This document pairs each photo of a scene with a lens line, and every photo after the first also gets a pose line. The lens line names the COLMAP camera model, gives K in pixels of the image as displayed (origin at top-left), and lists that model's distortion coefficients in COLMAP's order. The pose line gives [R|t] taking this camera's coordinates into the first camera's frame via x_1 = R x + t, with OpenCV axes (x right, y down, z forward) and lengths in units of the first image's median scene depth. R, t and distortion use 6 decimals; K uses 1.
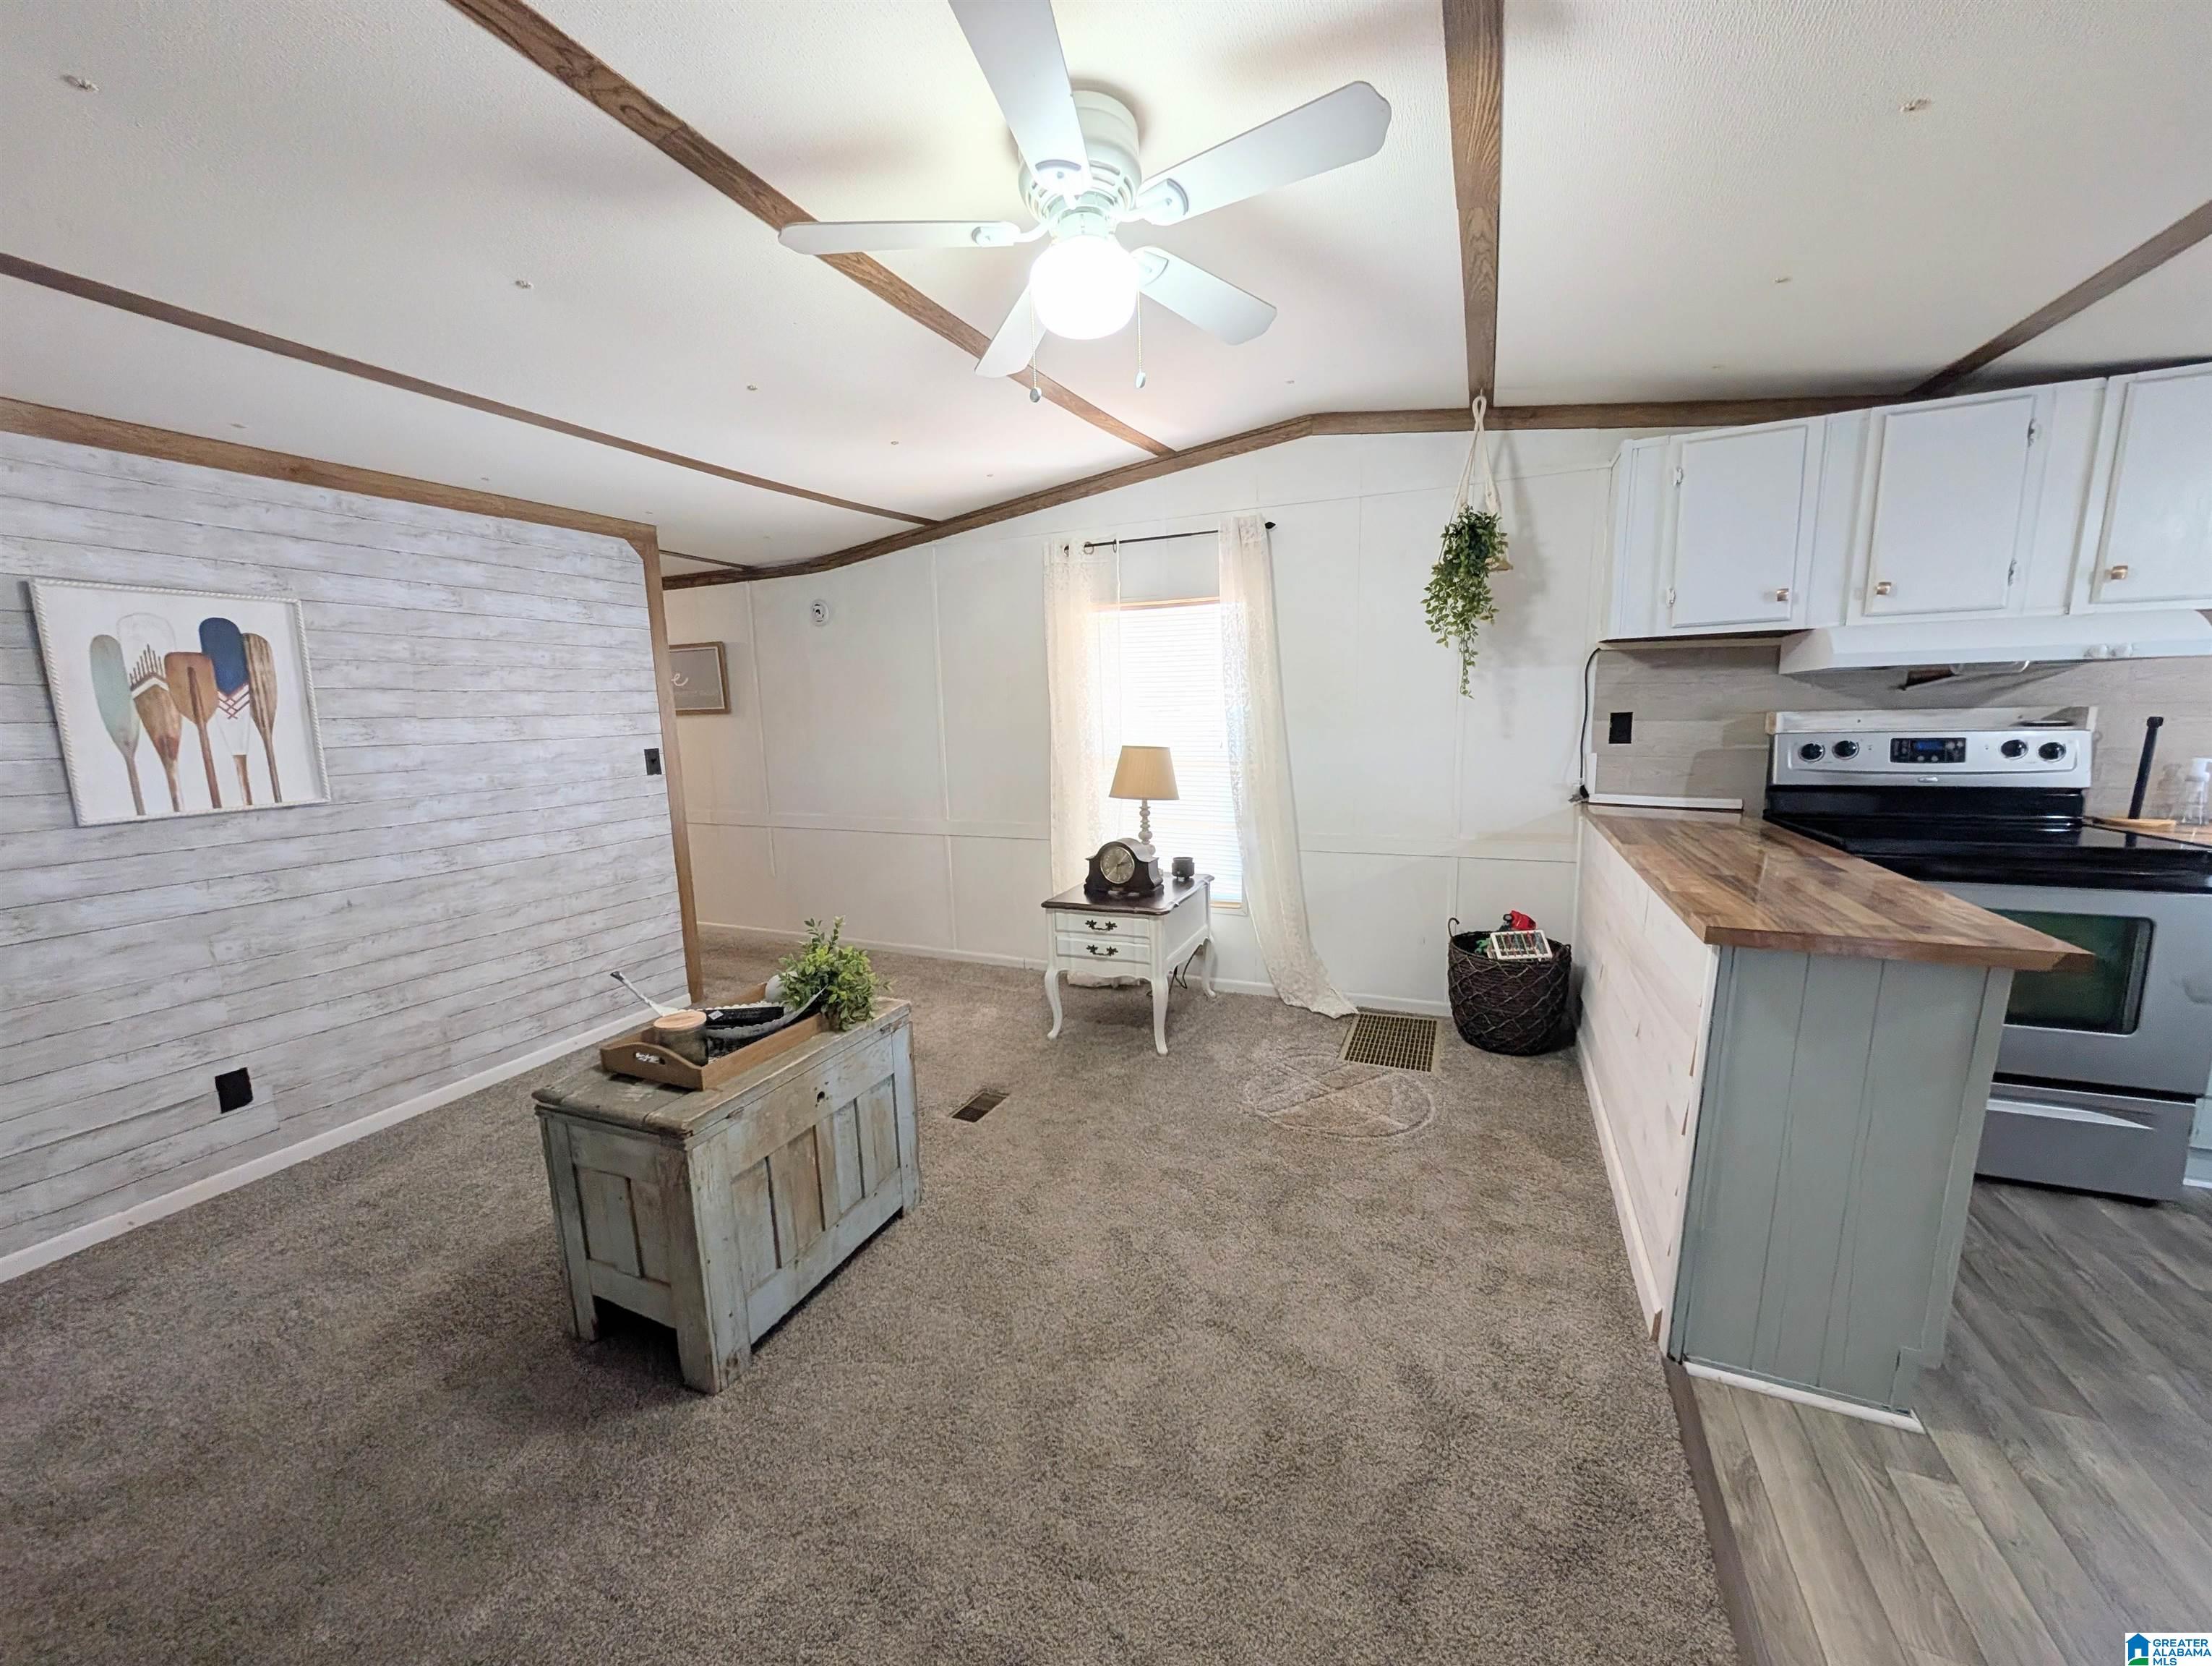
lens RADIAL K [[843.0, 0, 1106.0], [0, 843.0, 833.0], [0, 0, 1]] dist [0.000963, 0.000155]
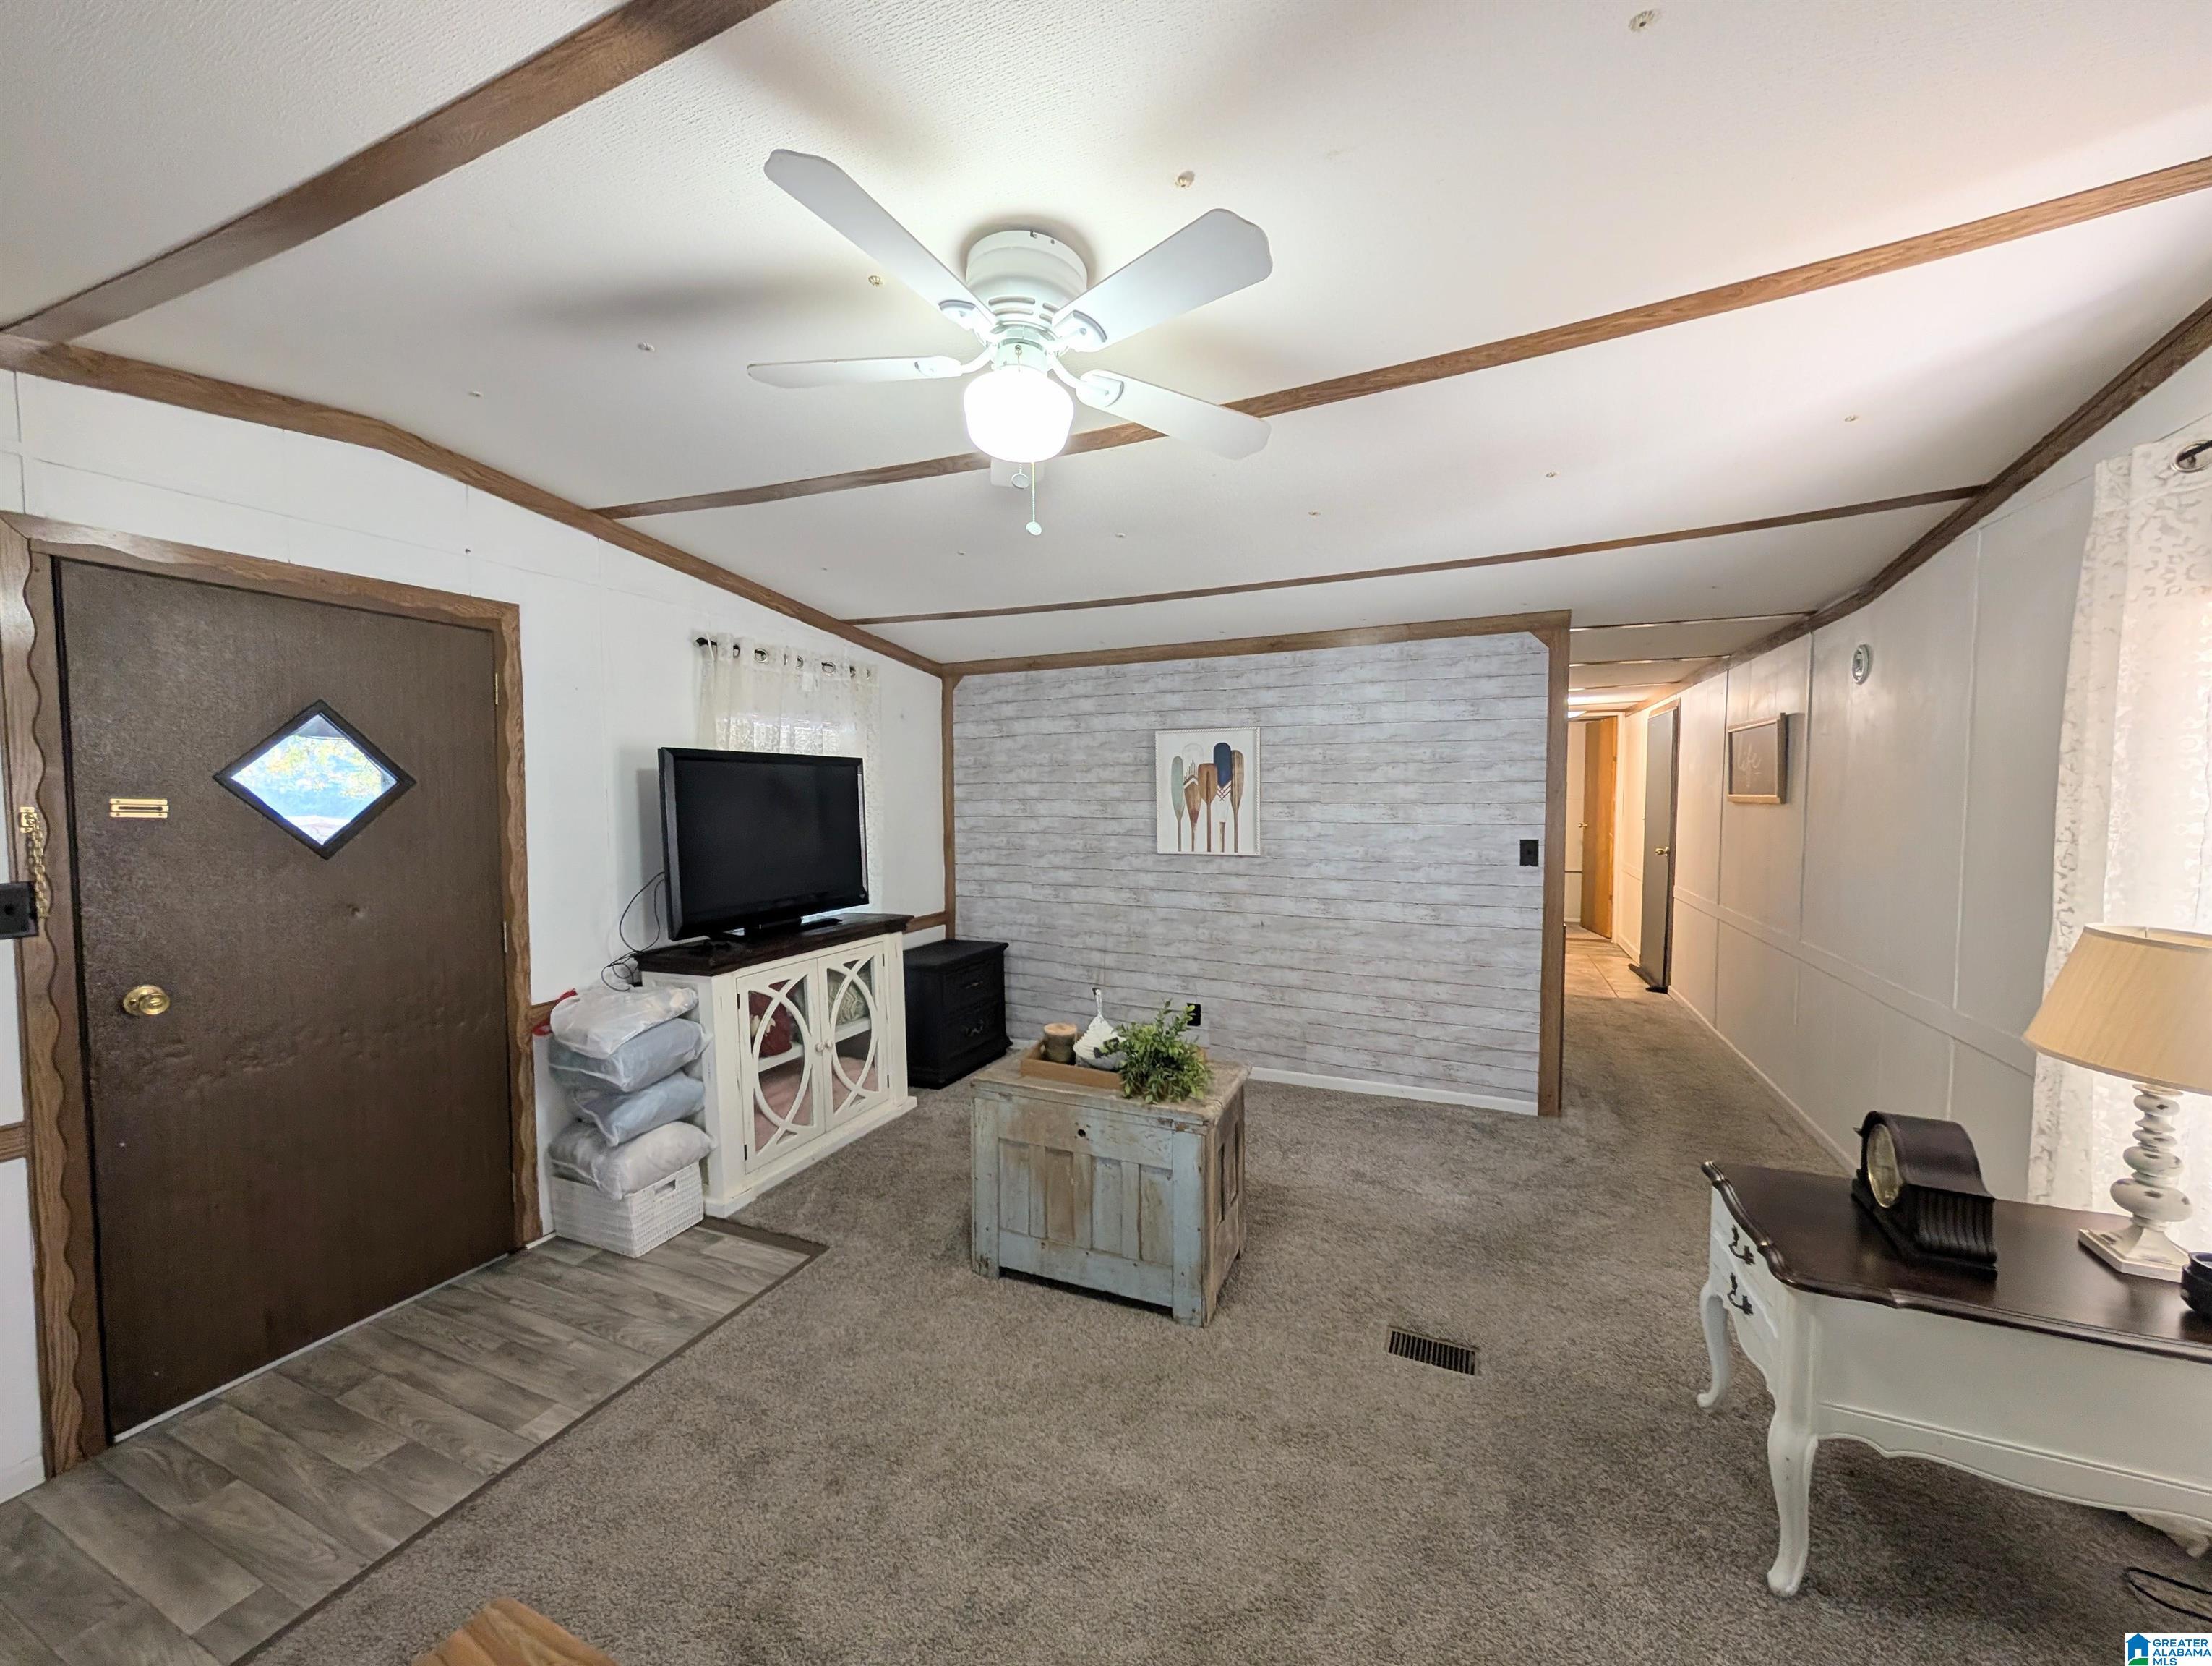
lens RADIAL K [[843.0, 0, 1106.0], [0, 843.0, 833.0], [0, 0, 1]] dist [0.000963, 0.000155]
pose [[-0.007738, 0.072098, -0.997368, 0.573544], [-0.147051, 0.986472, 0.072451, -0.139255], [0.989099, 0.147224, 0.002968, 0.673203]]
